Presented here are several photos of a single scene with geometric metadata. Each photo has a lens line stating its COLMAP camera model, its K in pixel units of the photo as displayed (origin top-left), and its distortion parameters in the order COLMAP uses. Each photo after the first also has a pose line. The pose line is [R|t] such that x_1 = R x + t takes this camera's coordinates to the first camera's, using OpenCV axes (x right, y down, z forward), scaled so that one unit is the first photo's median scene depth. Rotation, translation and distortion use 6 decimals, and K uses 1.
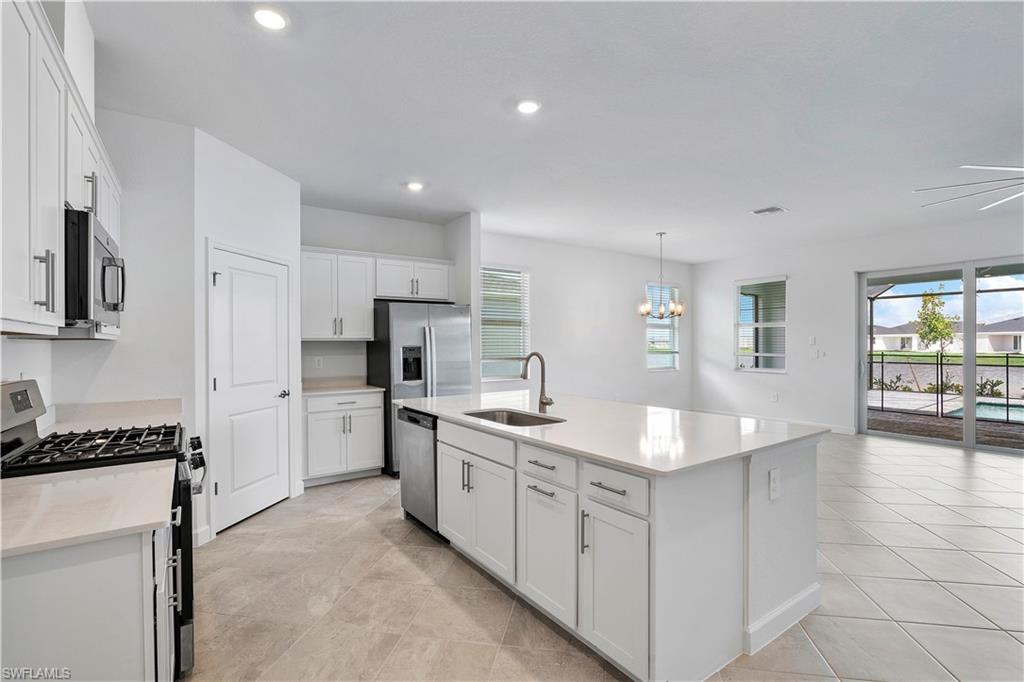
lens RADIAL K [[472.1, 0, 515.0], [0, 472.1, 341.9], [0, 0, 1]] dist [-0.016287, 0.004403]
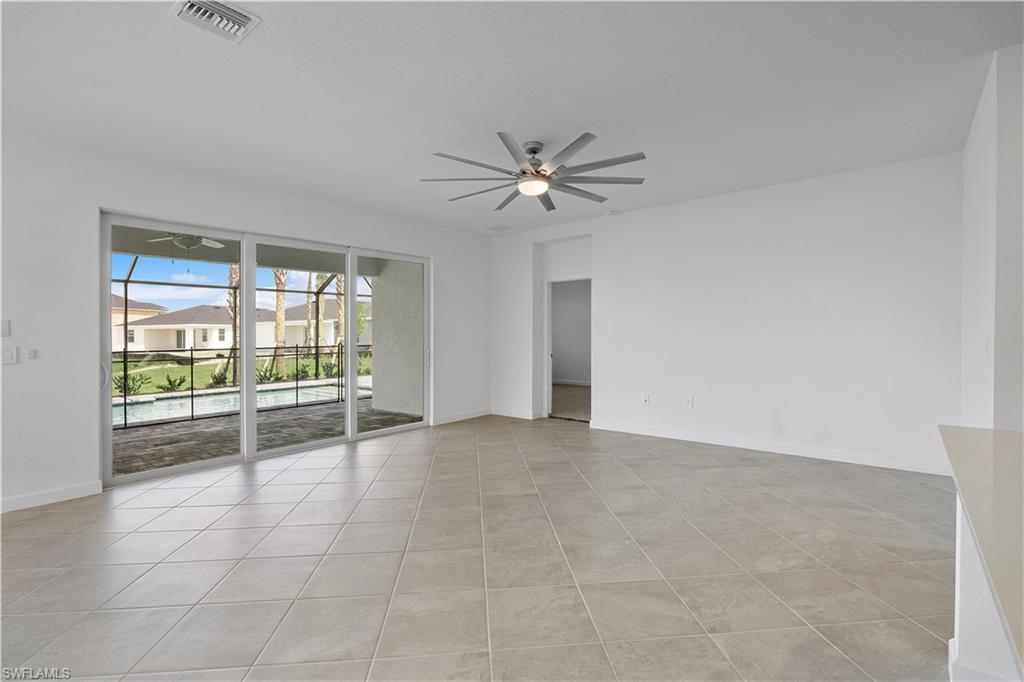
lens RADIAL K [[472.1, 0, 514.1], [0, 472.1, 335.6], [0, 0, 1]] dist [-0.016287, 0.004403]
pose [[-0.259970, 0.004843, 0.965604, 0.034863], [0.007773, 0.999966, -0.002923, 0.010277], [-0.965585, 0.006745, -0.259999, 0.520627]]
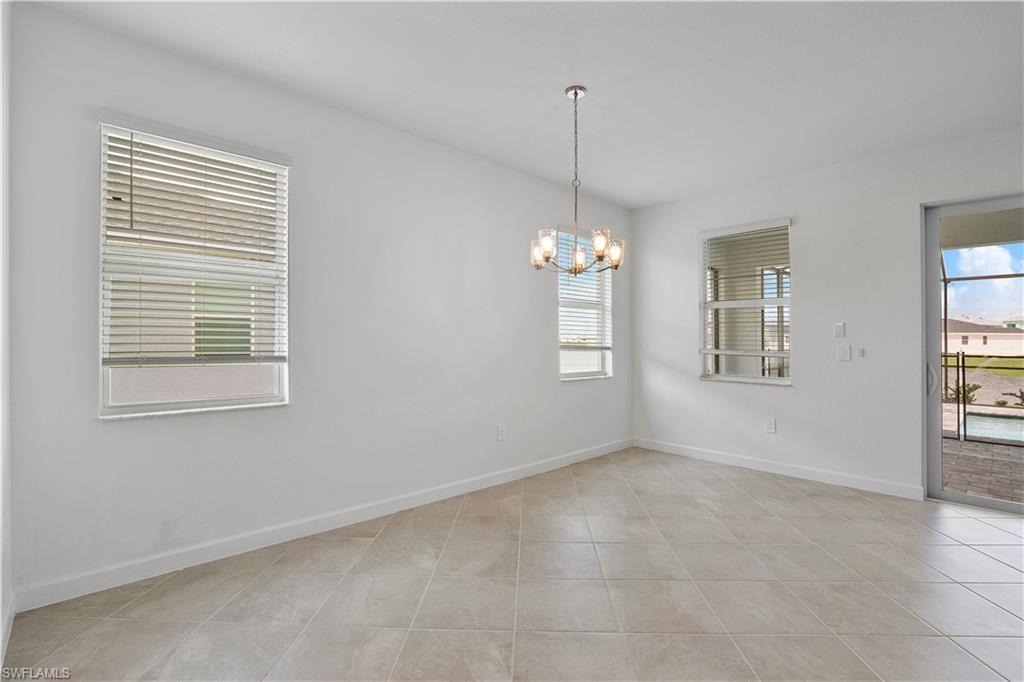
lens RADIAL K [[472.1, 0, 516.8], [0, 472.1, 334.3], [0, 0, 1]] dist [-0.016287, 0.004403]
pose [[0.990102, 0.009648, 0.140017, 0.140268], [-0.008274, 0.999912, -0.010389, 0.011503], [-0.140105, 0.009128, 0.990095, 0.411599]]
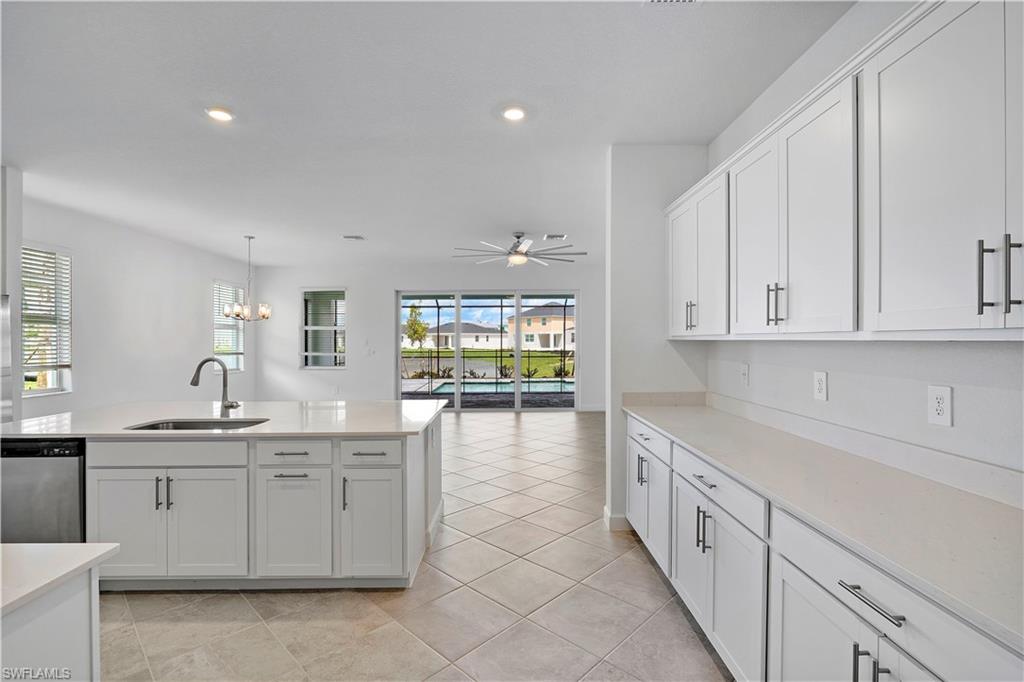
lens RADIAL K [[477.3, 0, 512.4], [0, 477.3, 337.1], [0, 0, 1]] dist [-0.018546, -0.000095]
pose [[0.566785, 0.003641, 0.823858, -0.155246], [0.002375, 0.999979, -0.006053, -0.005021], [-0.823863, 0.005387, 0.566764, -0.030905]]
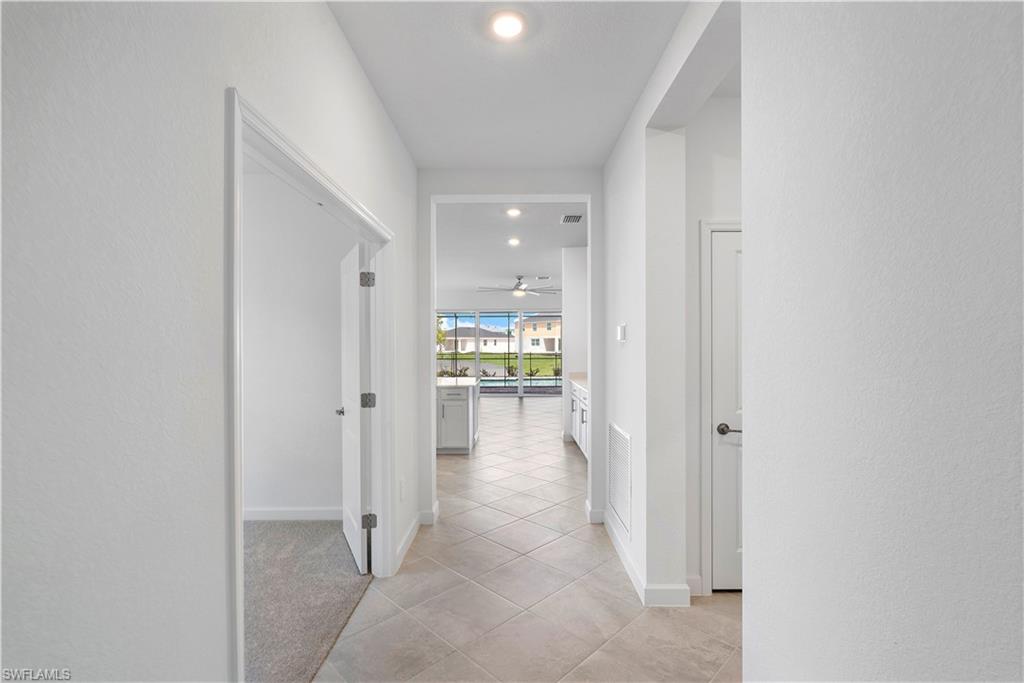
lens RADIAL K [[474.1, 0, 508.9], [0, 474.1, 343.5], [0, 0, 1]] dist [-0.009334, -0.000193]
pose [[0.585175, -0.002055, 0.810905, -0.483401], [0.004324, 0.999990, -0.000586, -0.009701], [-0.810896, 0.003849, 0.585178, -0.267702]]
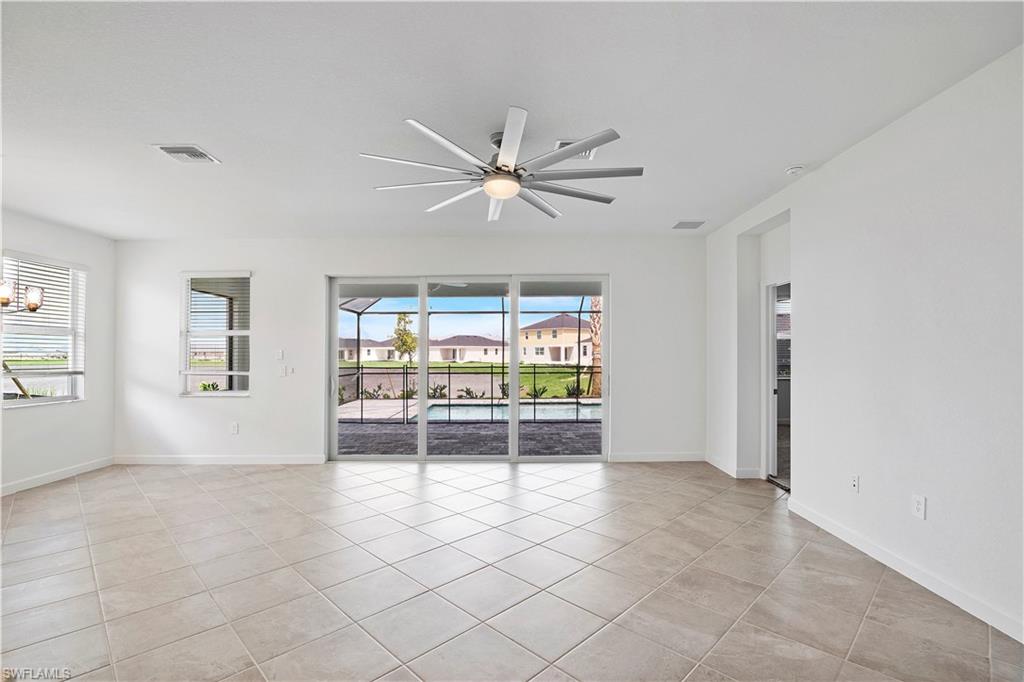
lens RADIAL K [[472.1, 0, 514.5], [0, 472.1, 346.4], [0, 0, 1]] dist [-0.016287, 0.004403]
pose [[0.582167, 0.010751, 0.812998, 0.174818], [0.001921, 0.999892, -0.014598, -0.003018], [-0.813067, 0.010060, 0.582083, 0.163632]]
